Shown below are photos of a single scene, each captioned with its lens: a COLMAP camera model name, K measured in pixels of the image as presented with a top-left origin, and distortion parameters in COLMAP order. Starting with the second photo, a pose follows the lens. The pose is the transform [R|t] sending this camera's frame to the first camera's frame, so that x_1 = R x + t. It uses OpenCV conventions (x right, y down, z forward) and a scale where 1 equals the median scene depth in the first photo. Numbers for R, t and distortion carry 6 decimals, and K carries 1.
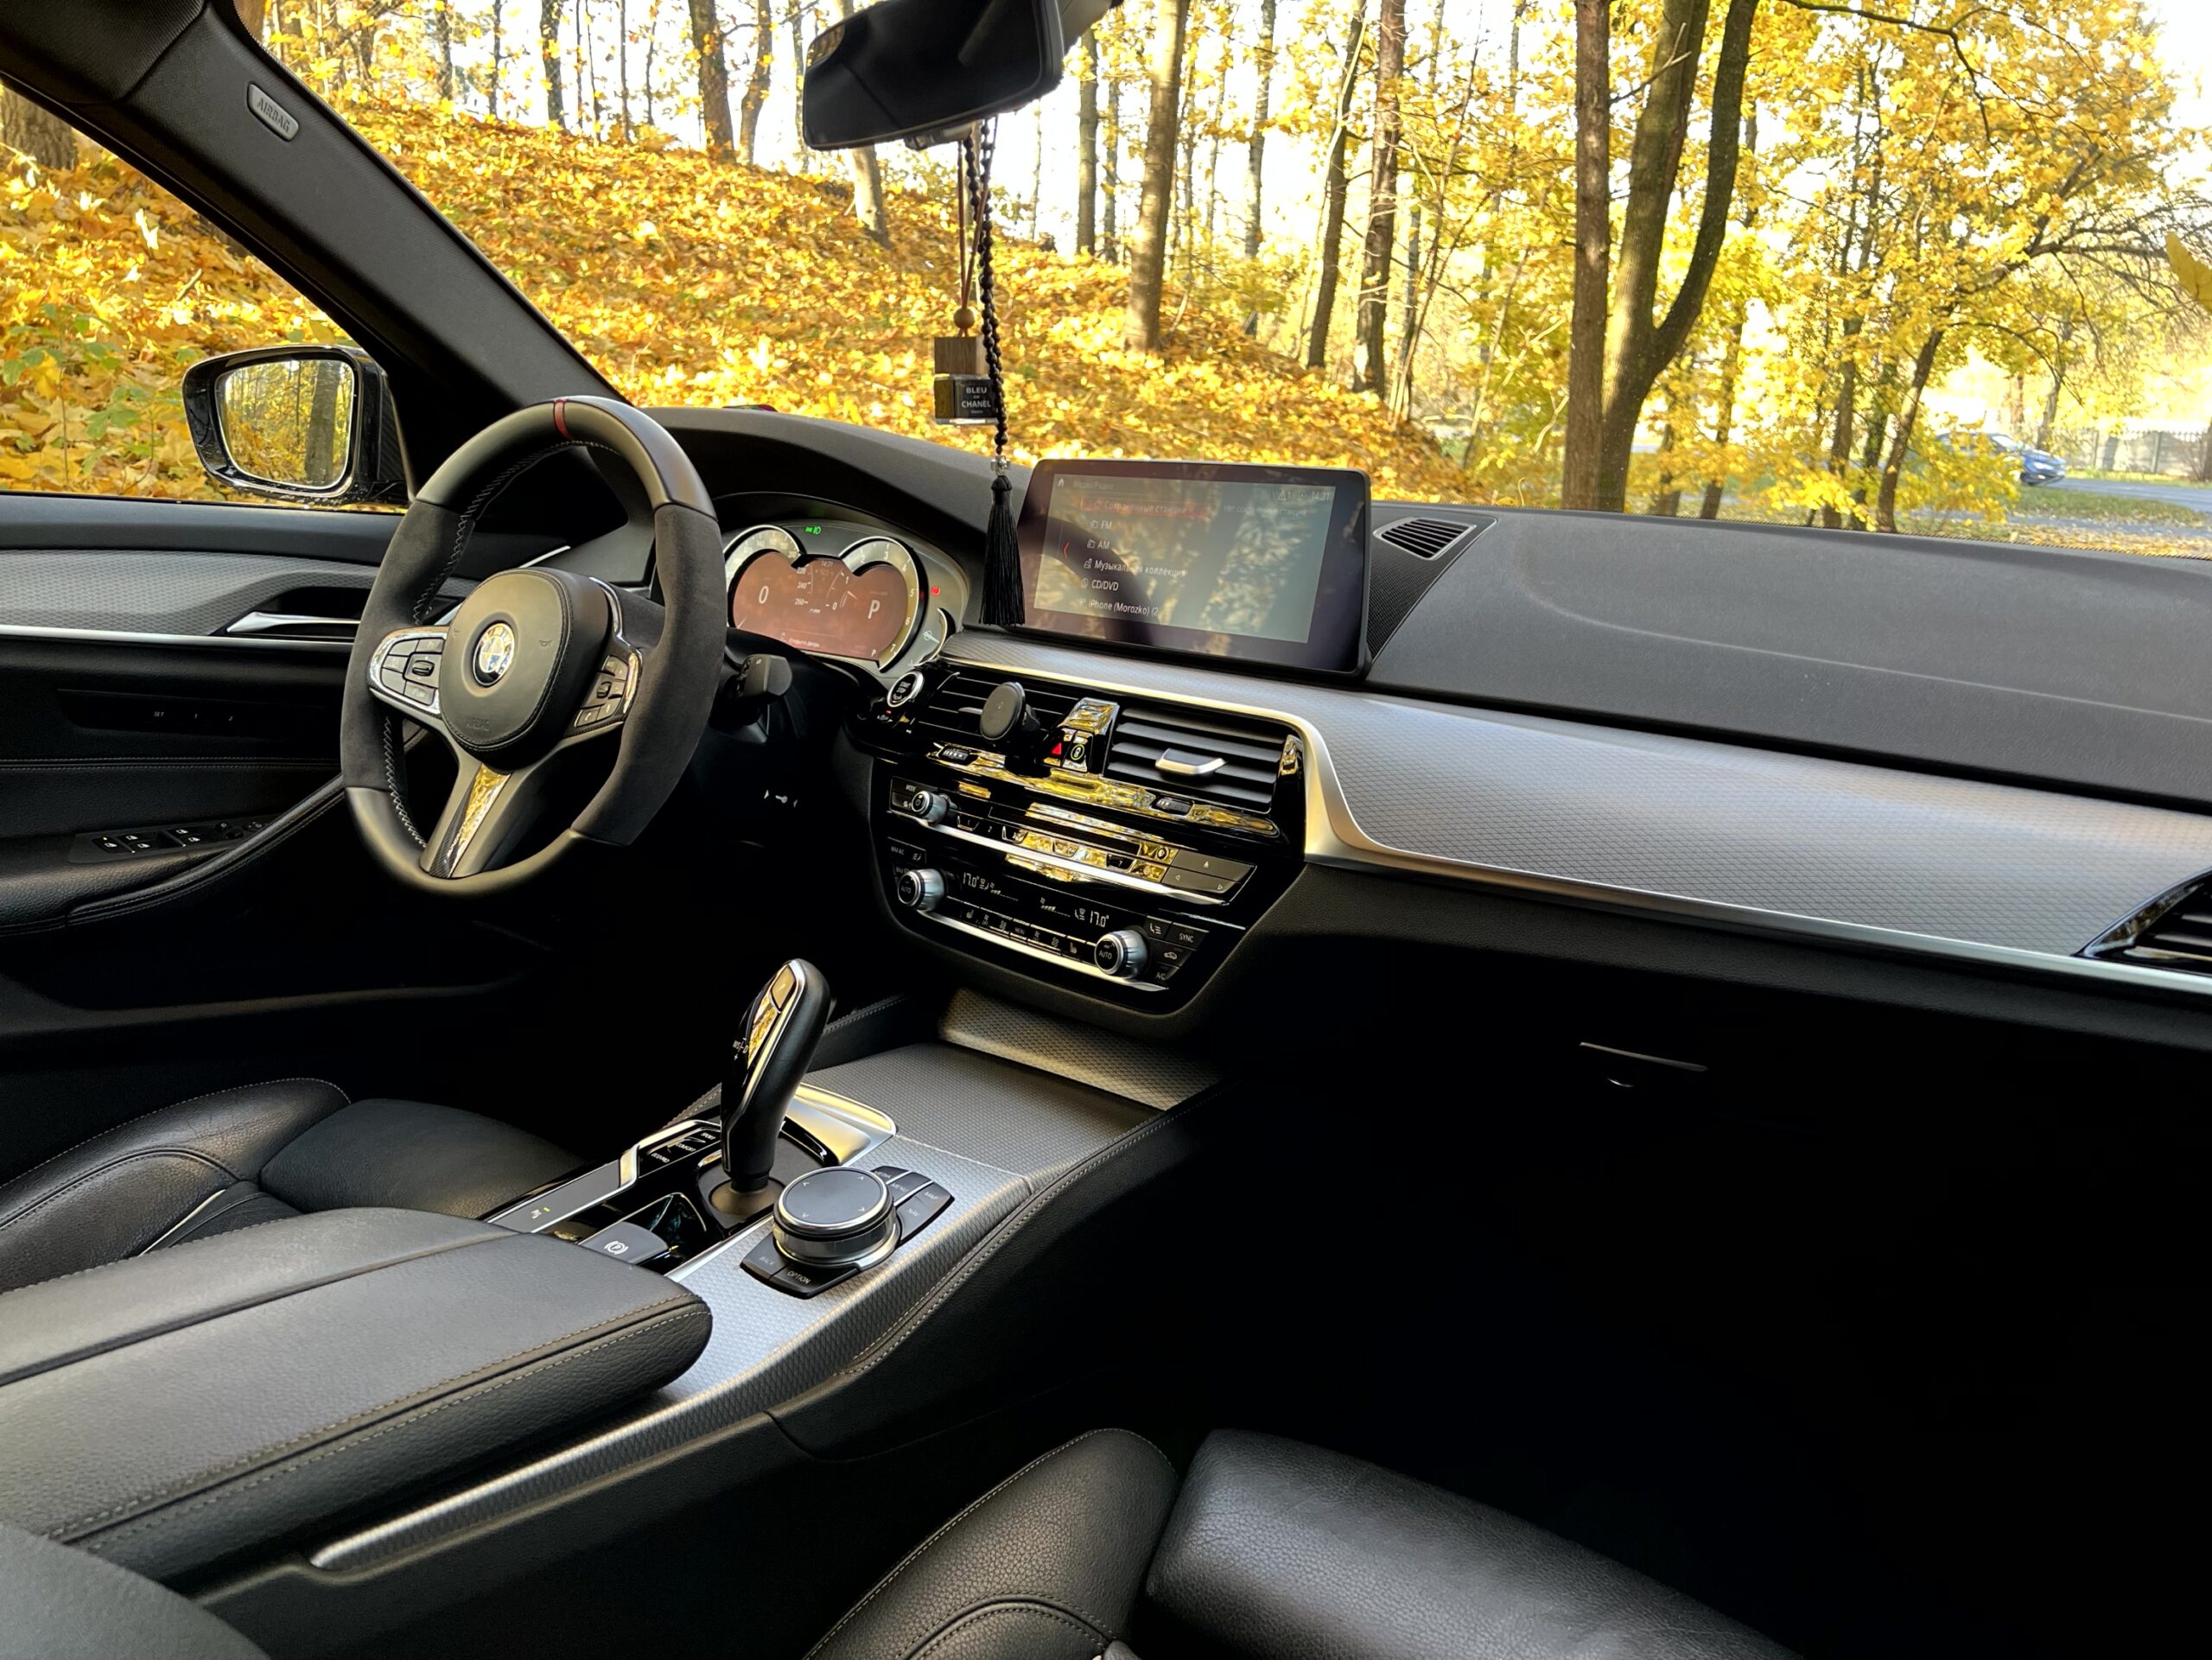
lens RADIAL K [[1671.2, 0, 1109.4], [0, 1671.2, 826.1], [0, 0, 1]] dist [0.111774, -0.237531]
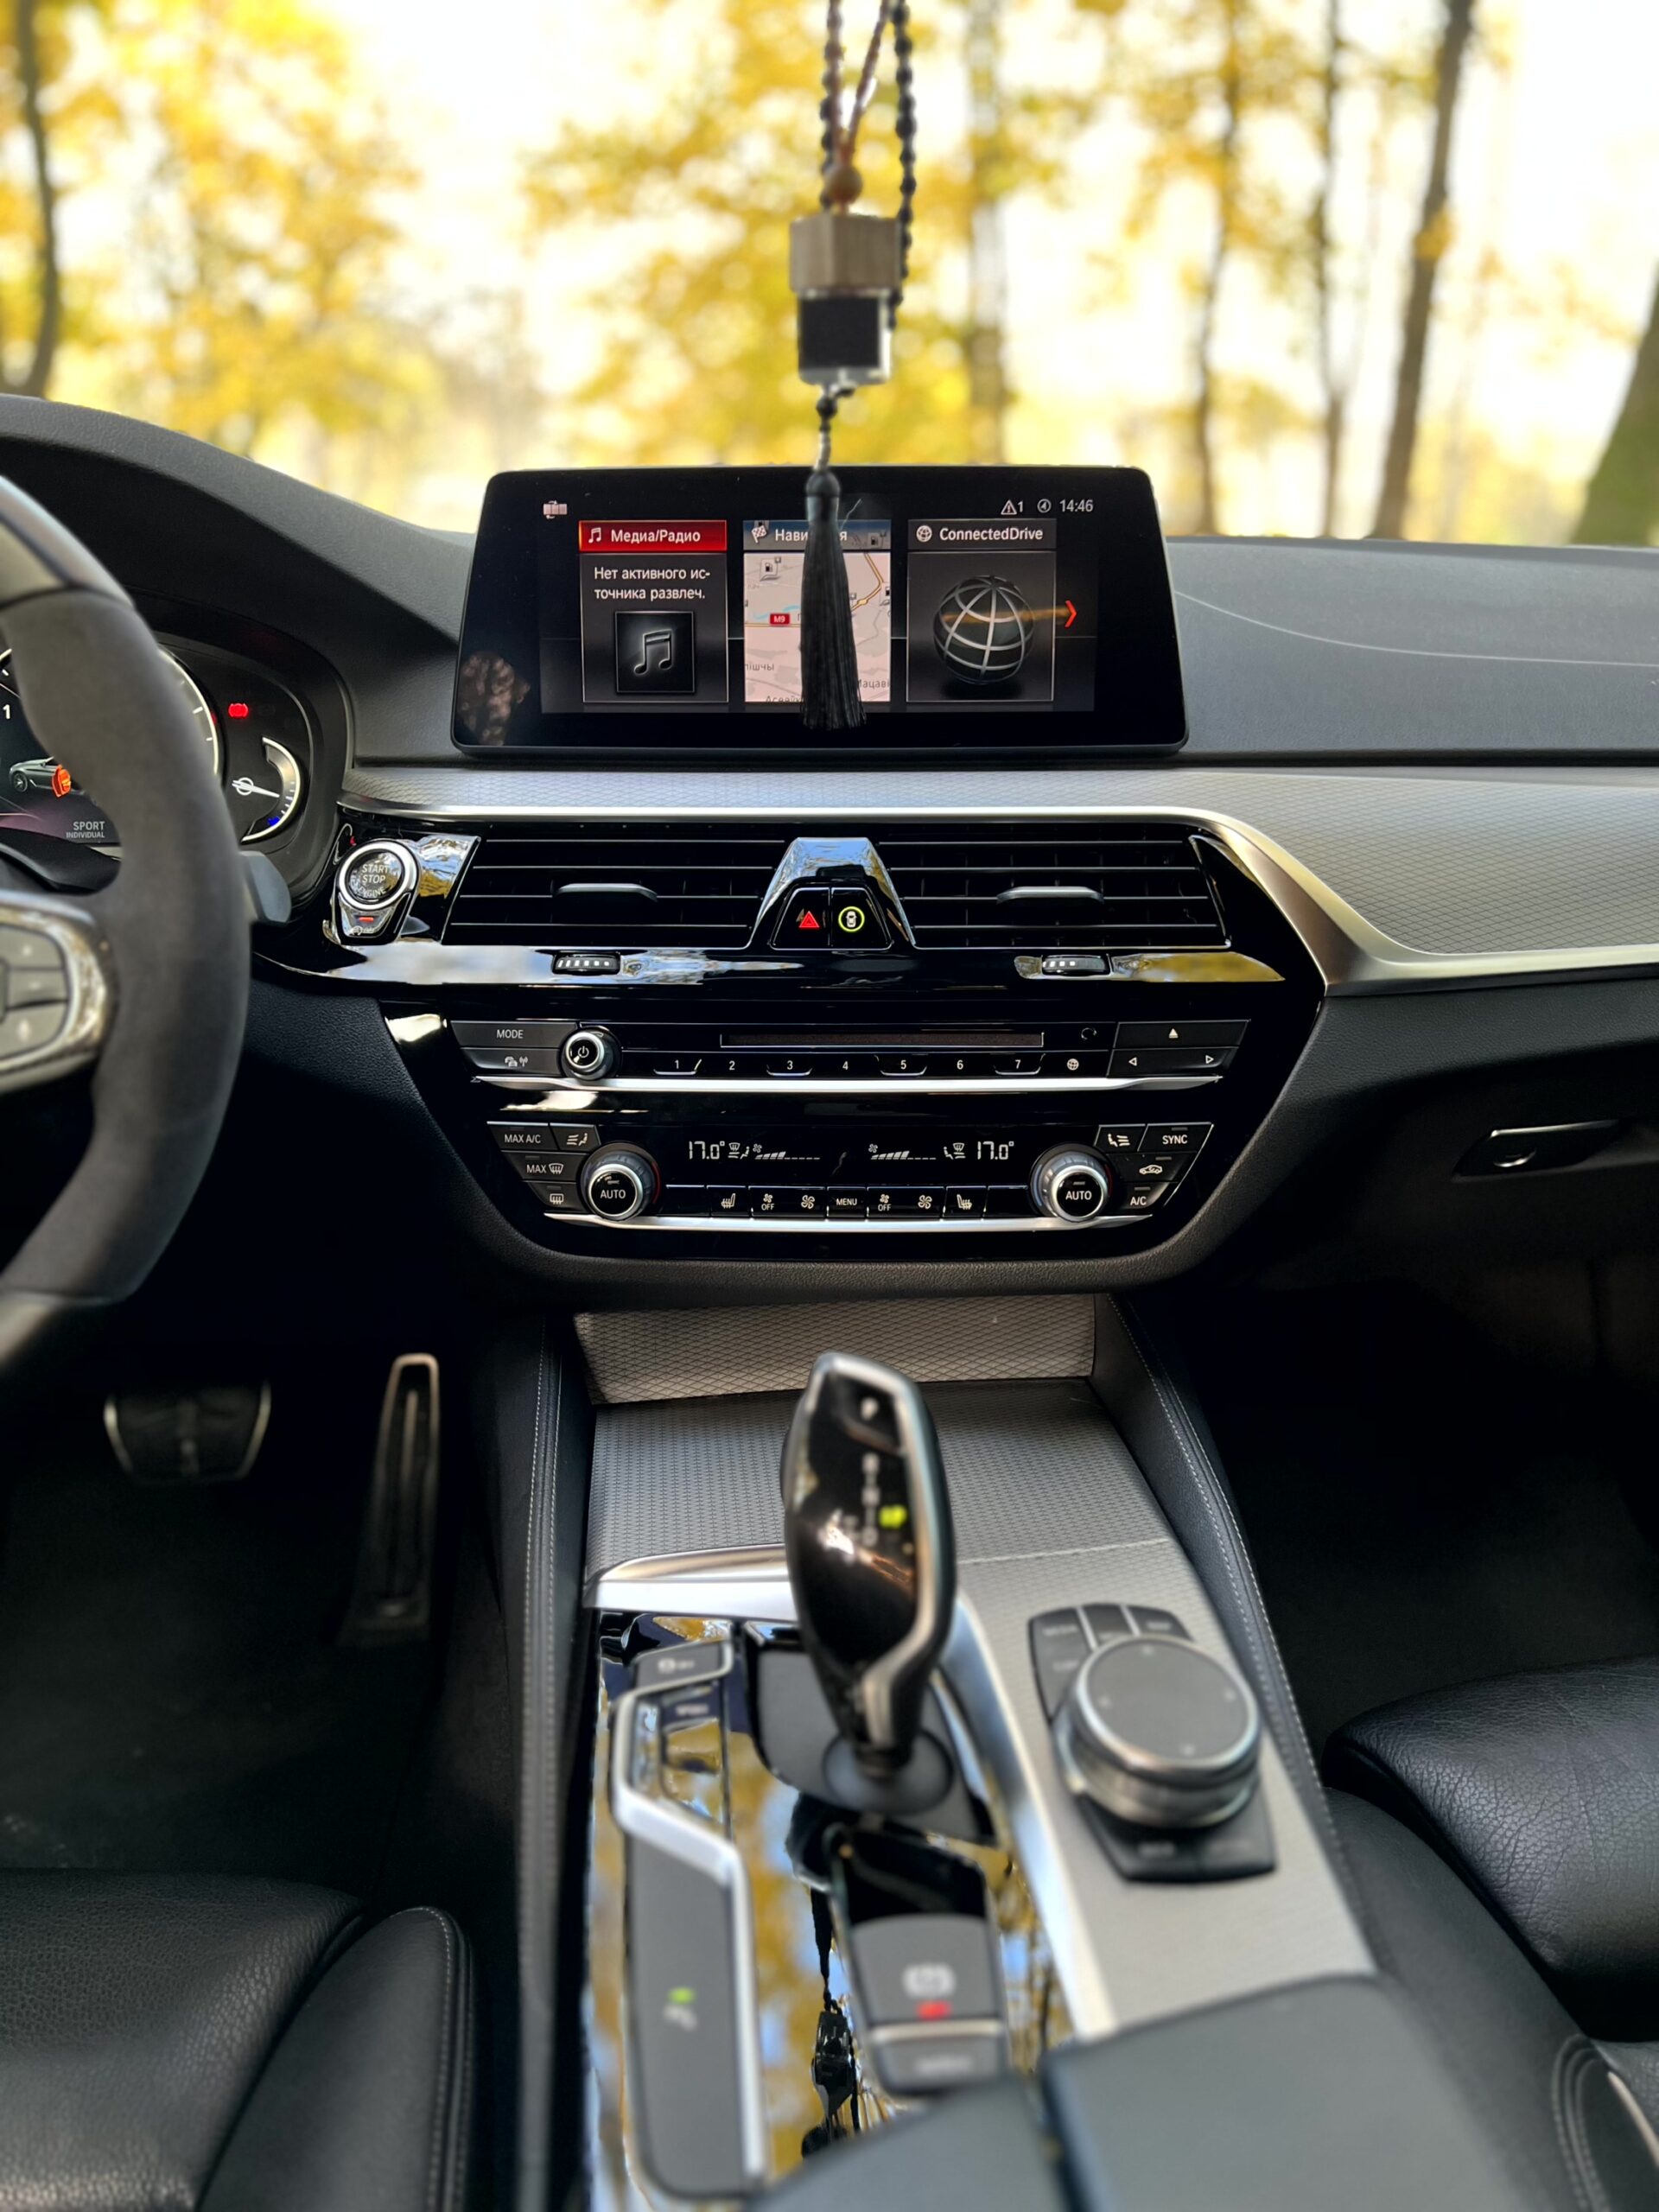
lens RADIAL K [[1671.1, 0, 829.5], [0, 1671.1, 1106.0], [0, 0, 1]] dist [0.111774, -0.237531]
pose [[0.722489, -0.250736, 0.644314, -0.461828], [0.179185, 0.967987, 0.175768, -0.088792], [-0.667759, -0.011539, 0.744288, 0.499894]]
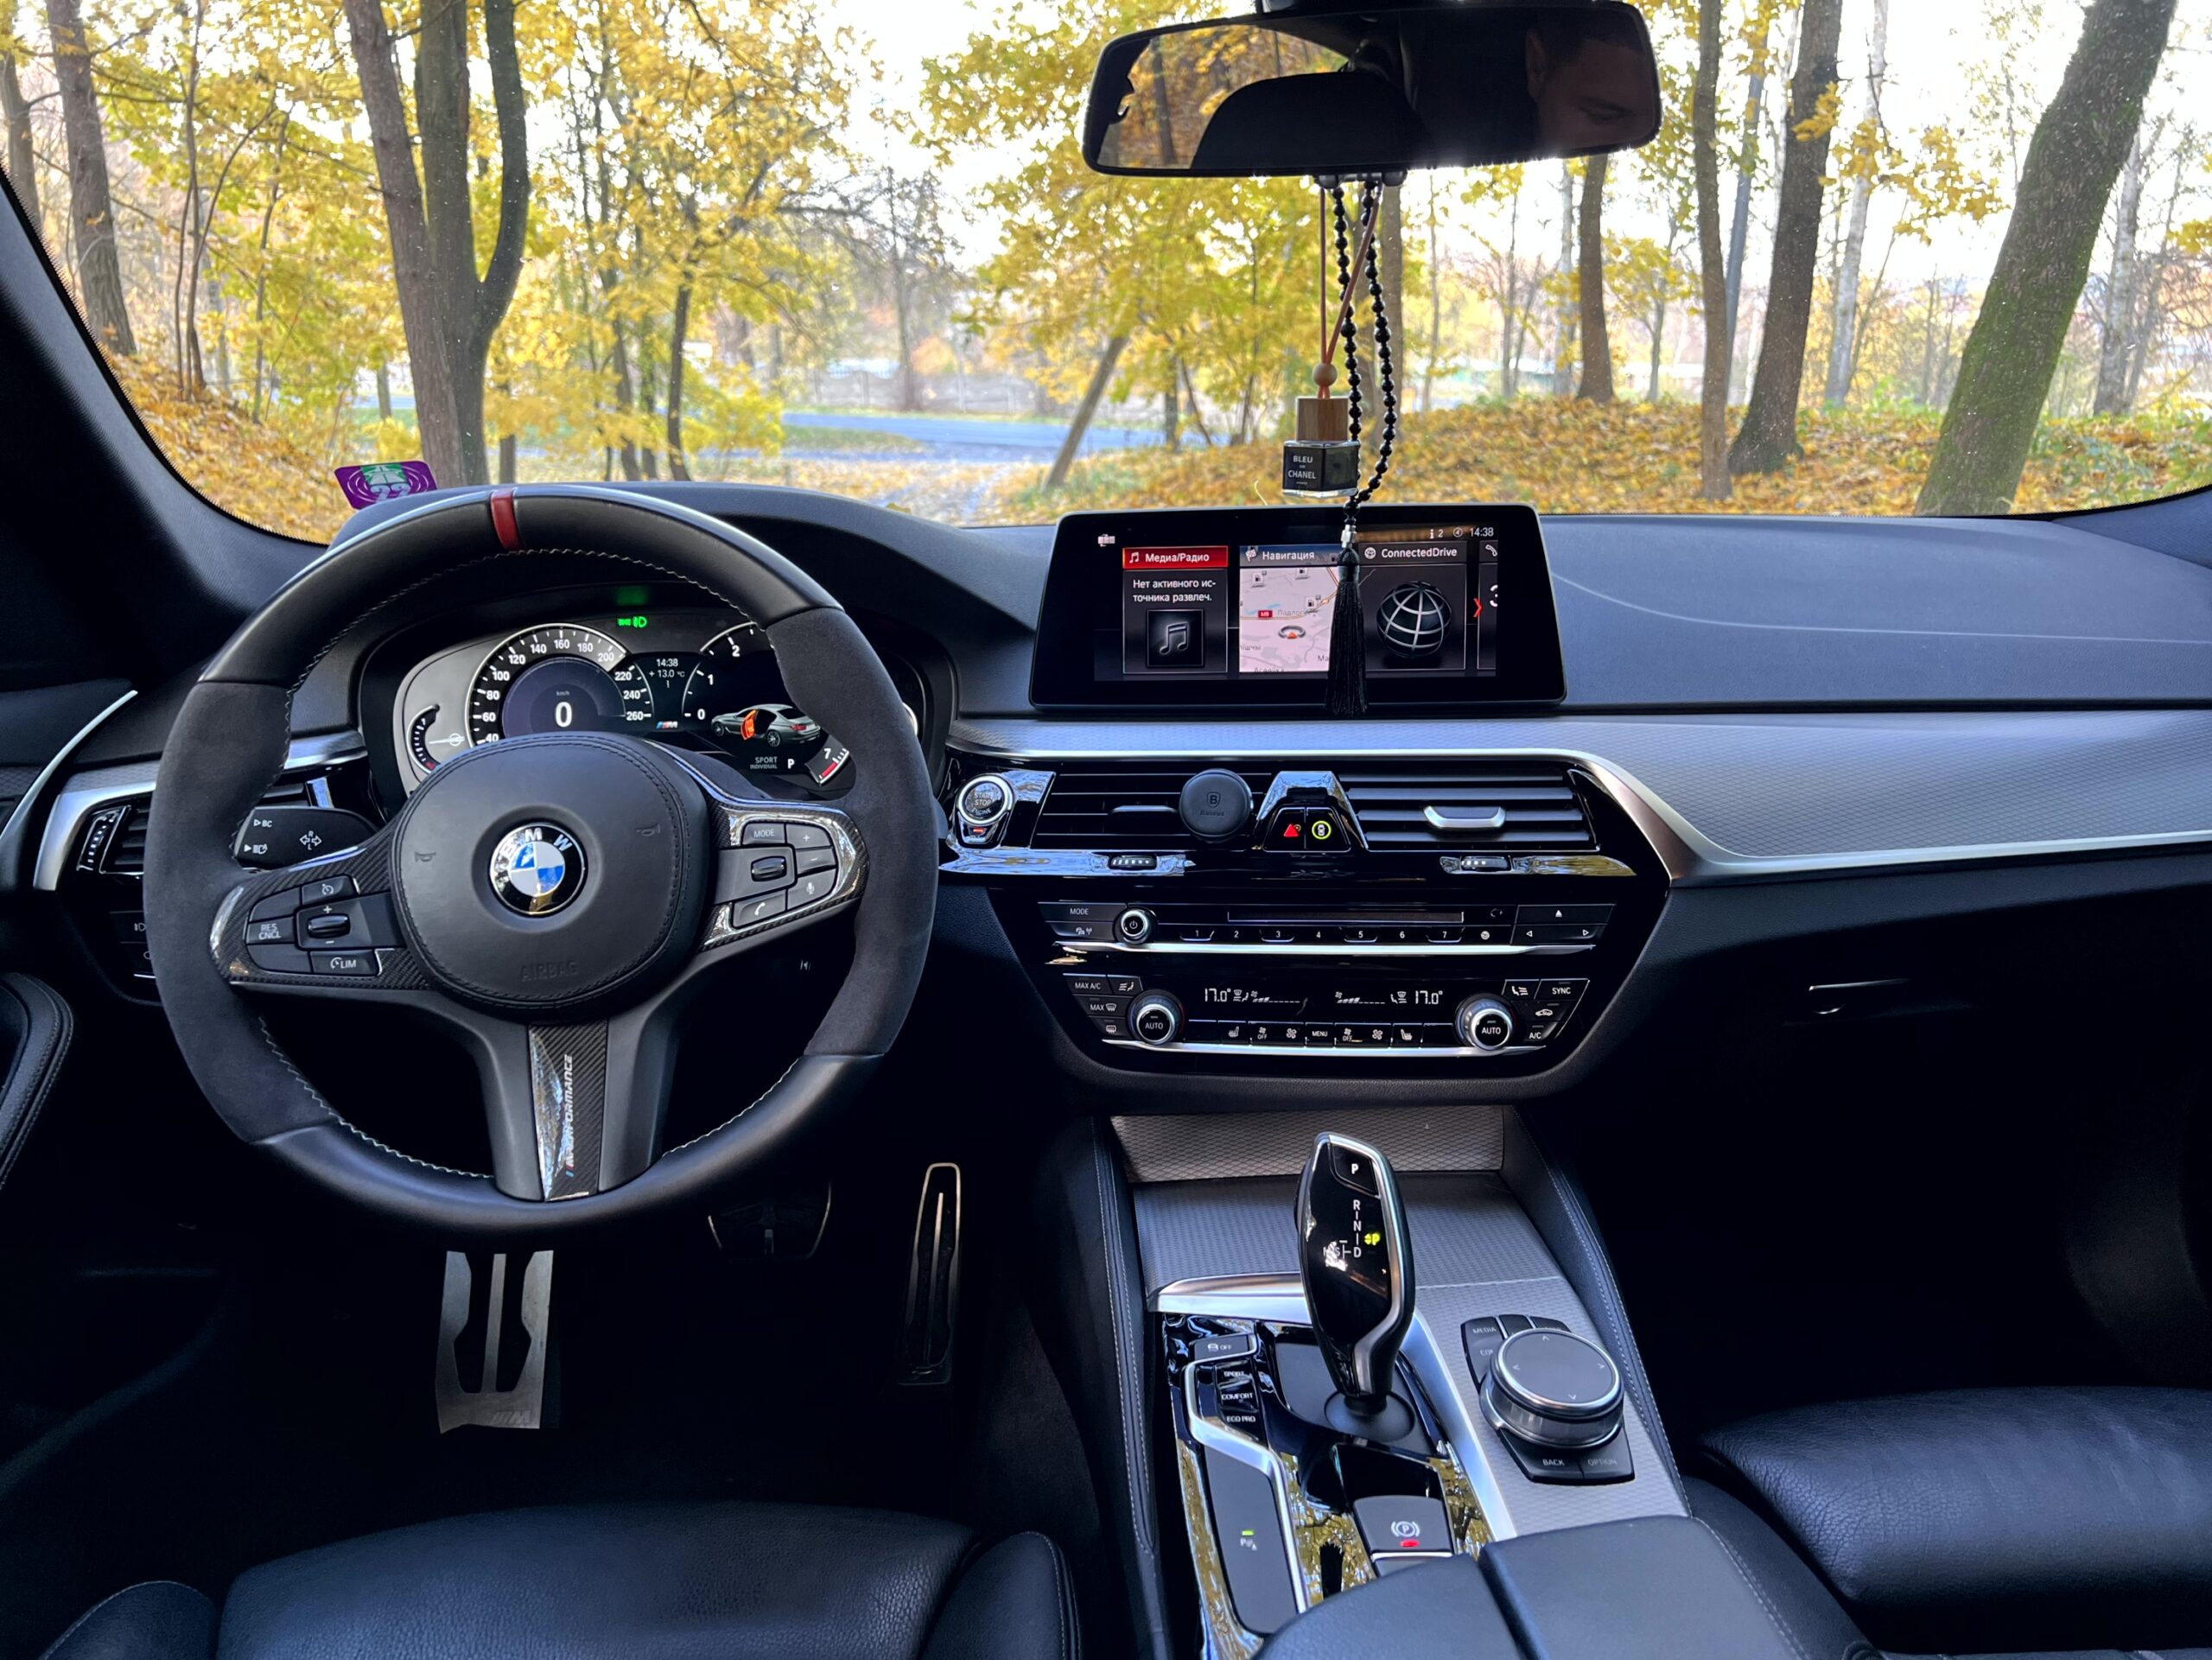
lens RADIAL K [[1666.2, 0, 1097.3], [0, 1666.2, 831.9], [0, 0, 1]] dist [0.134637, -0.300415]
pose [[0.768350, -0.201316, 0.607544, -0.663517], [0.185884, 0.978518, 0.089157, -0.145780], [-0.612442, 0.044429, 0.789266, 0.337548]]
